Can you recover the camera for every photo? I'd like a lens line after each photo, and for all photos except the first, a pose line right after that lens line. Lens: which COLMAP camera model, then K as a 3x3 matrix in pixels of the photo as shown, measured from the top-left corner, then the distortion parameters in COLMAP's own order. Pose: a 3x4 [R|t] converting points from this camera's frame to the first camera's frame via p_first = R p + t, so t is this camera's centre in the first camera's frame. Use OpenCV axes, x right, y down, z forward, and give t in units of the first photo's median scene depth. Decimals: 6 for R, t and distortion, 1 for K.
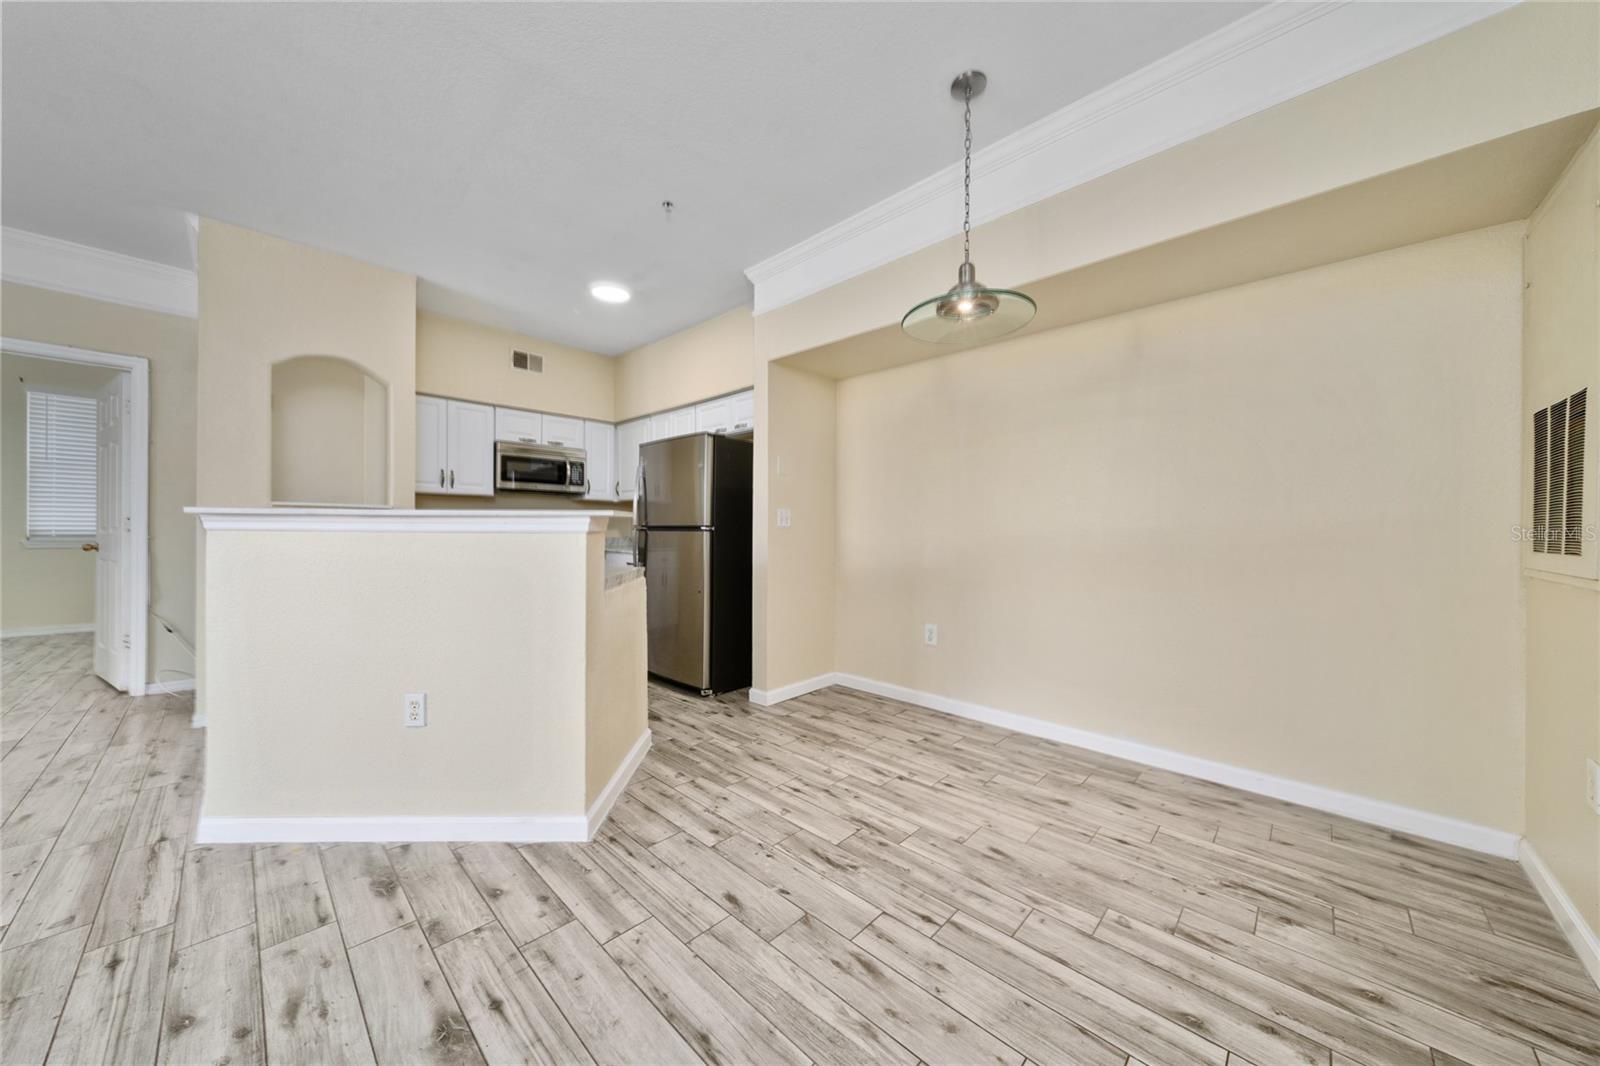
lens RADIAL K [[545.1, 0, 800.0], [0, 545.1, 533.0], [0, 0, 1]] dist [-0.000572, 0.000083]
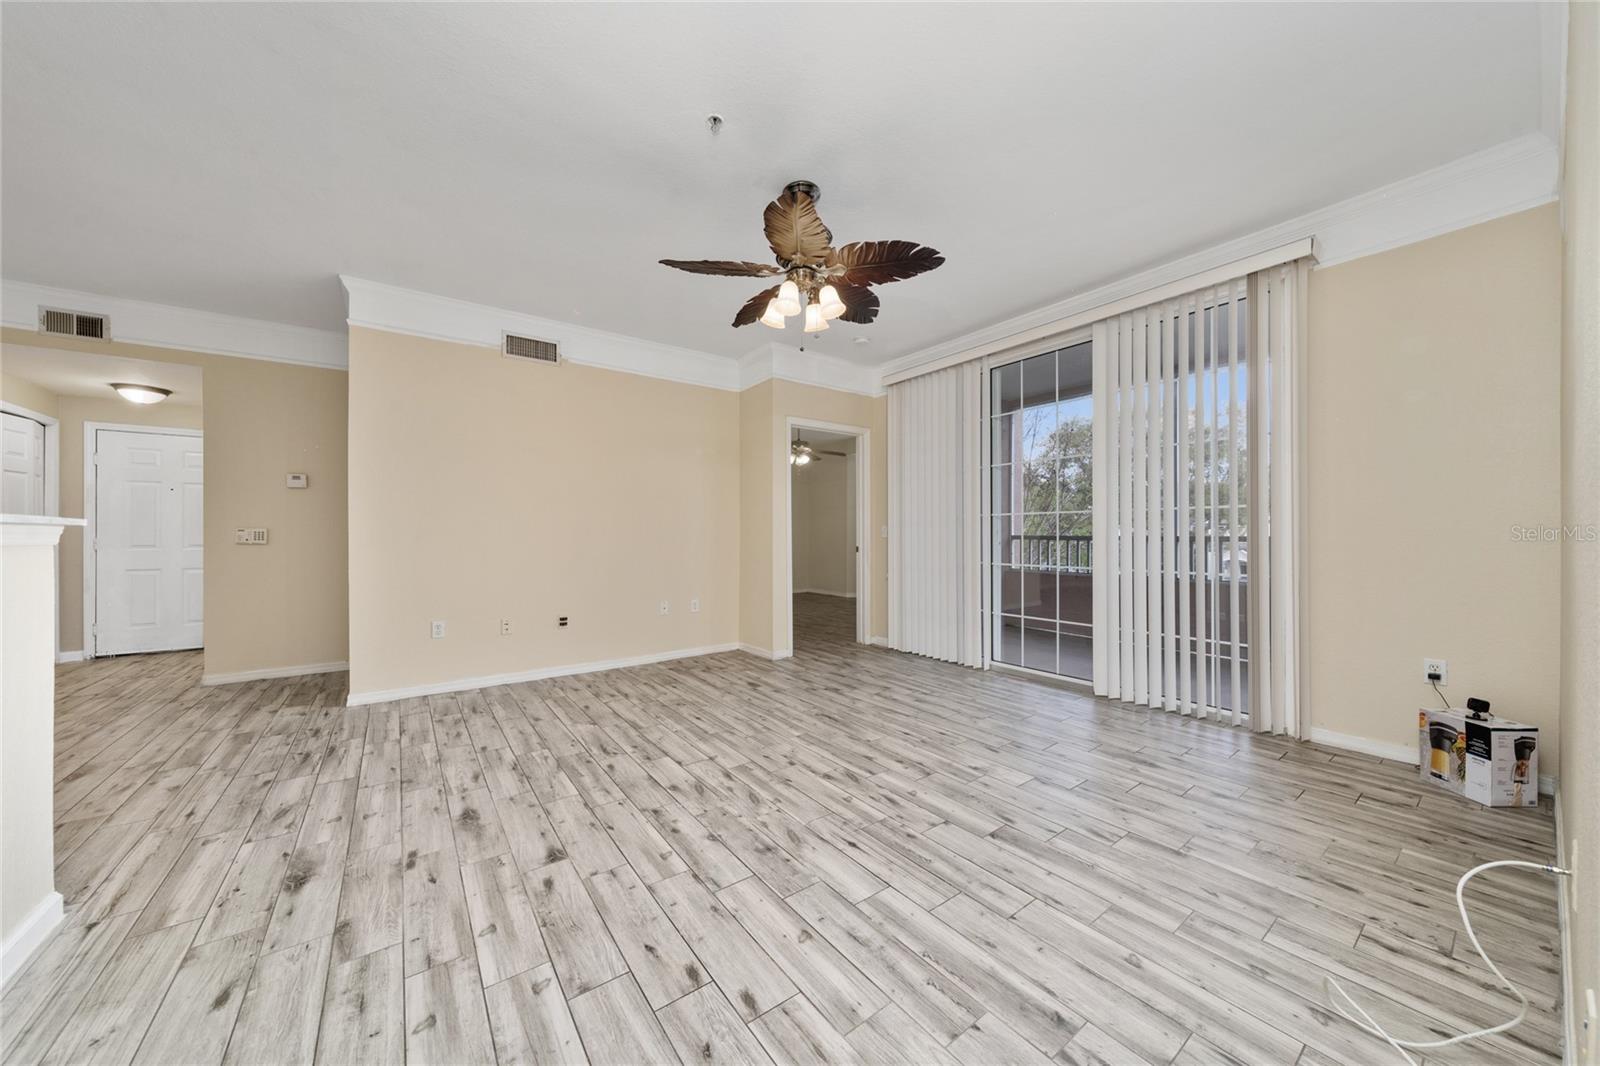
lens RADIAL K [[550.2, 0, 789.8], [0, 550.2, 534.7], [0, 0, 1]] dist [0.000392, 0.000019]
pose [[-0.982813, -0.005940, 0.184509, -1.857627], [-0.005288, 0.999978, 0.004021, -0.024259], [-0.184529, 0.002976, -0.982823, 1.279468]]
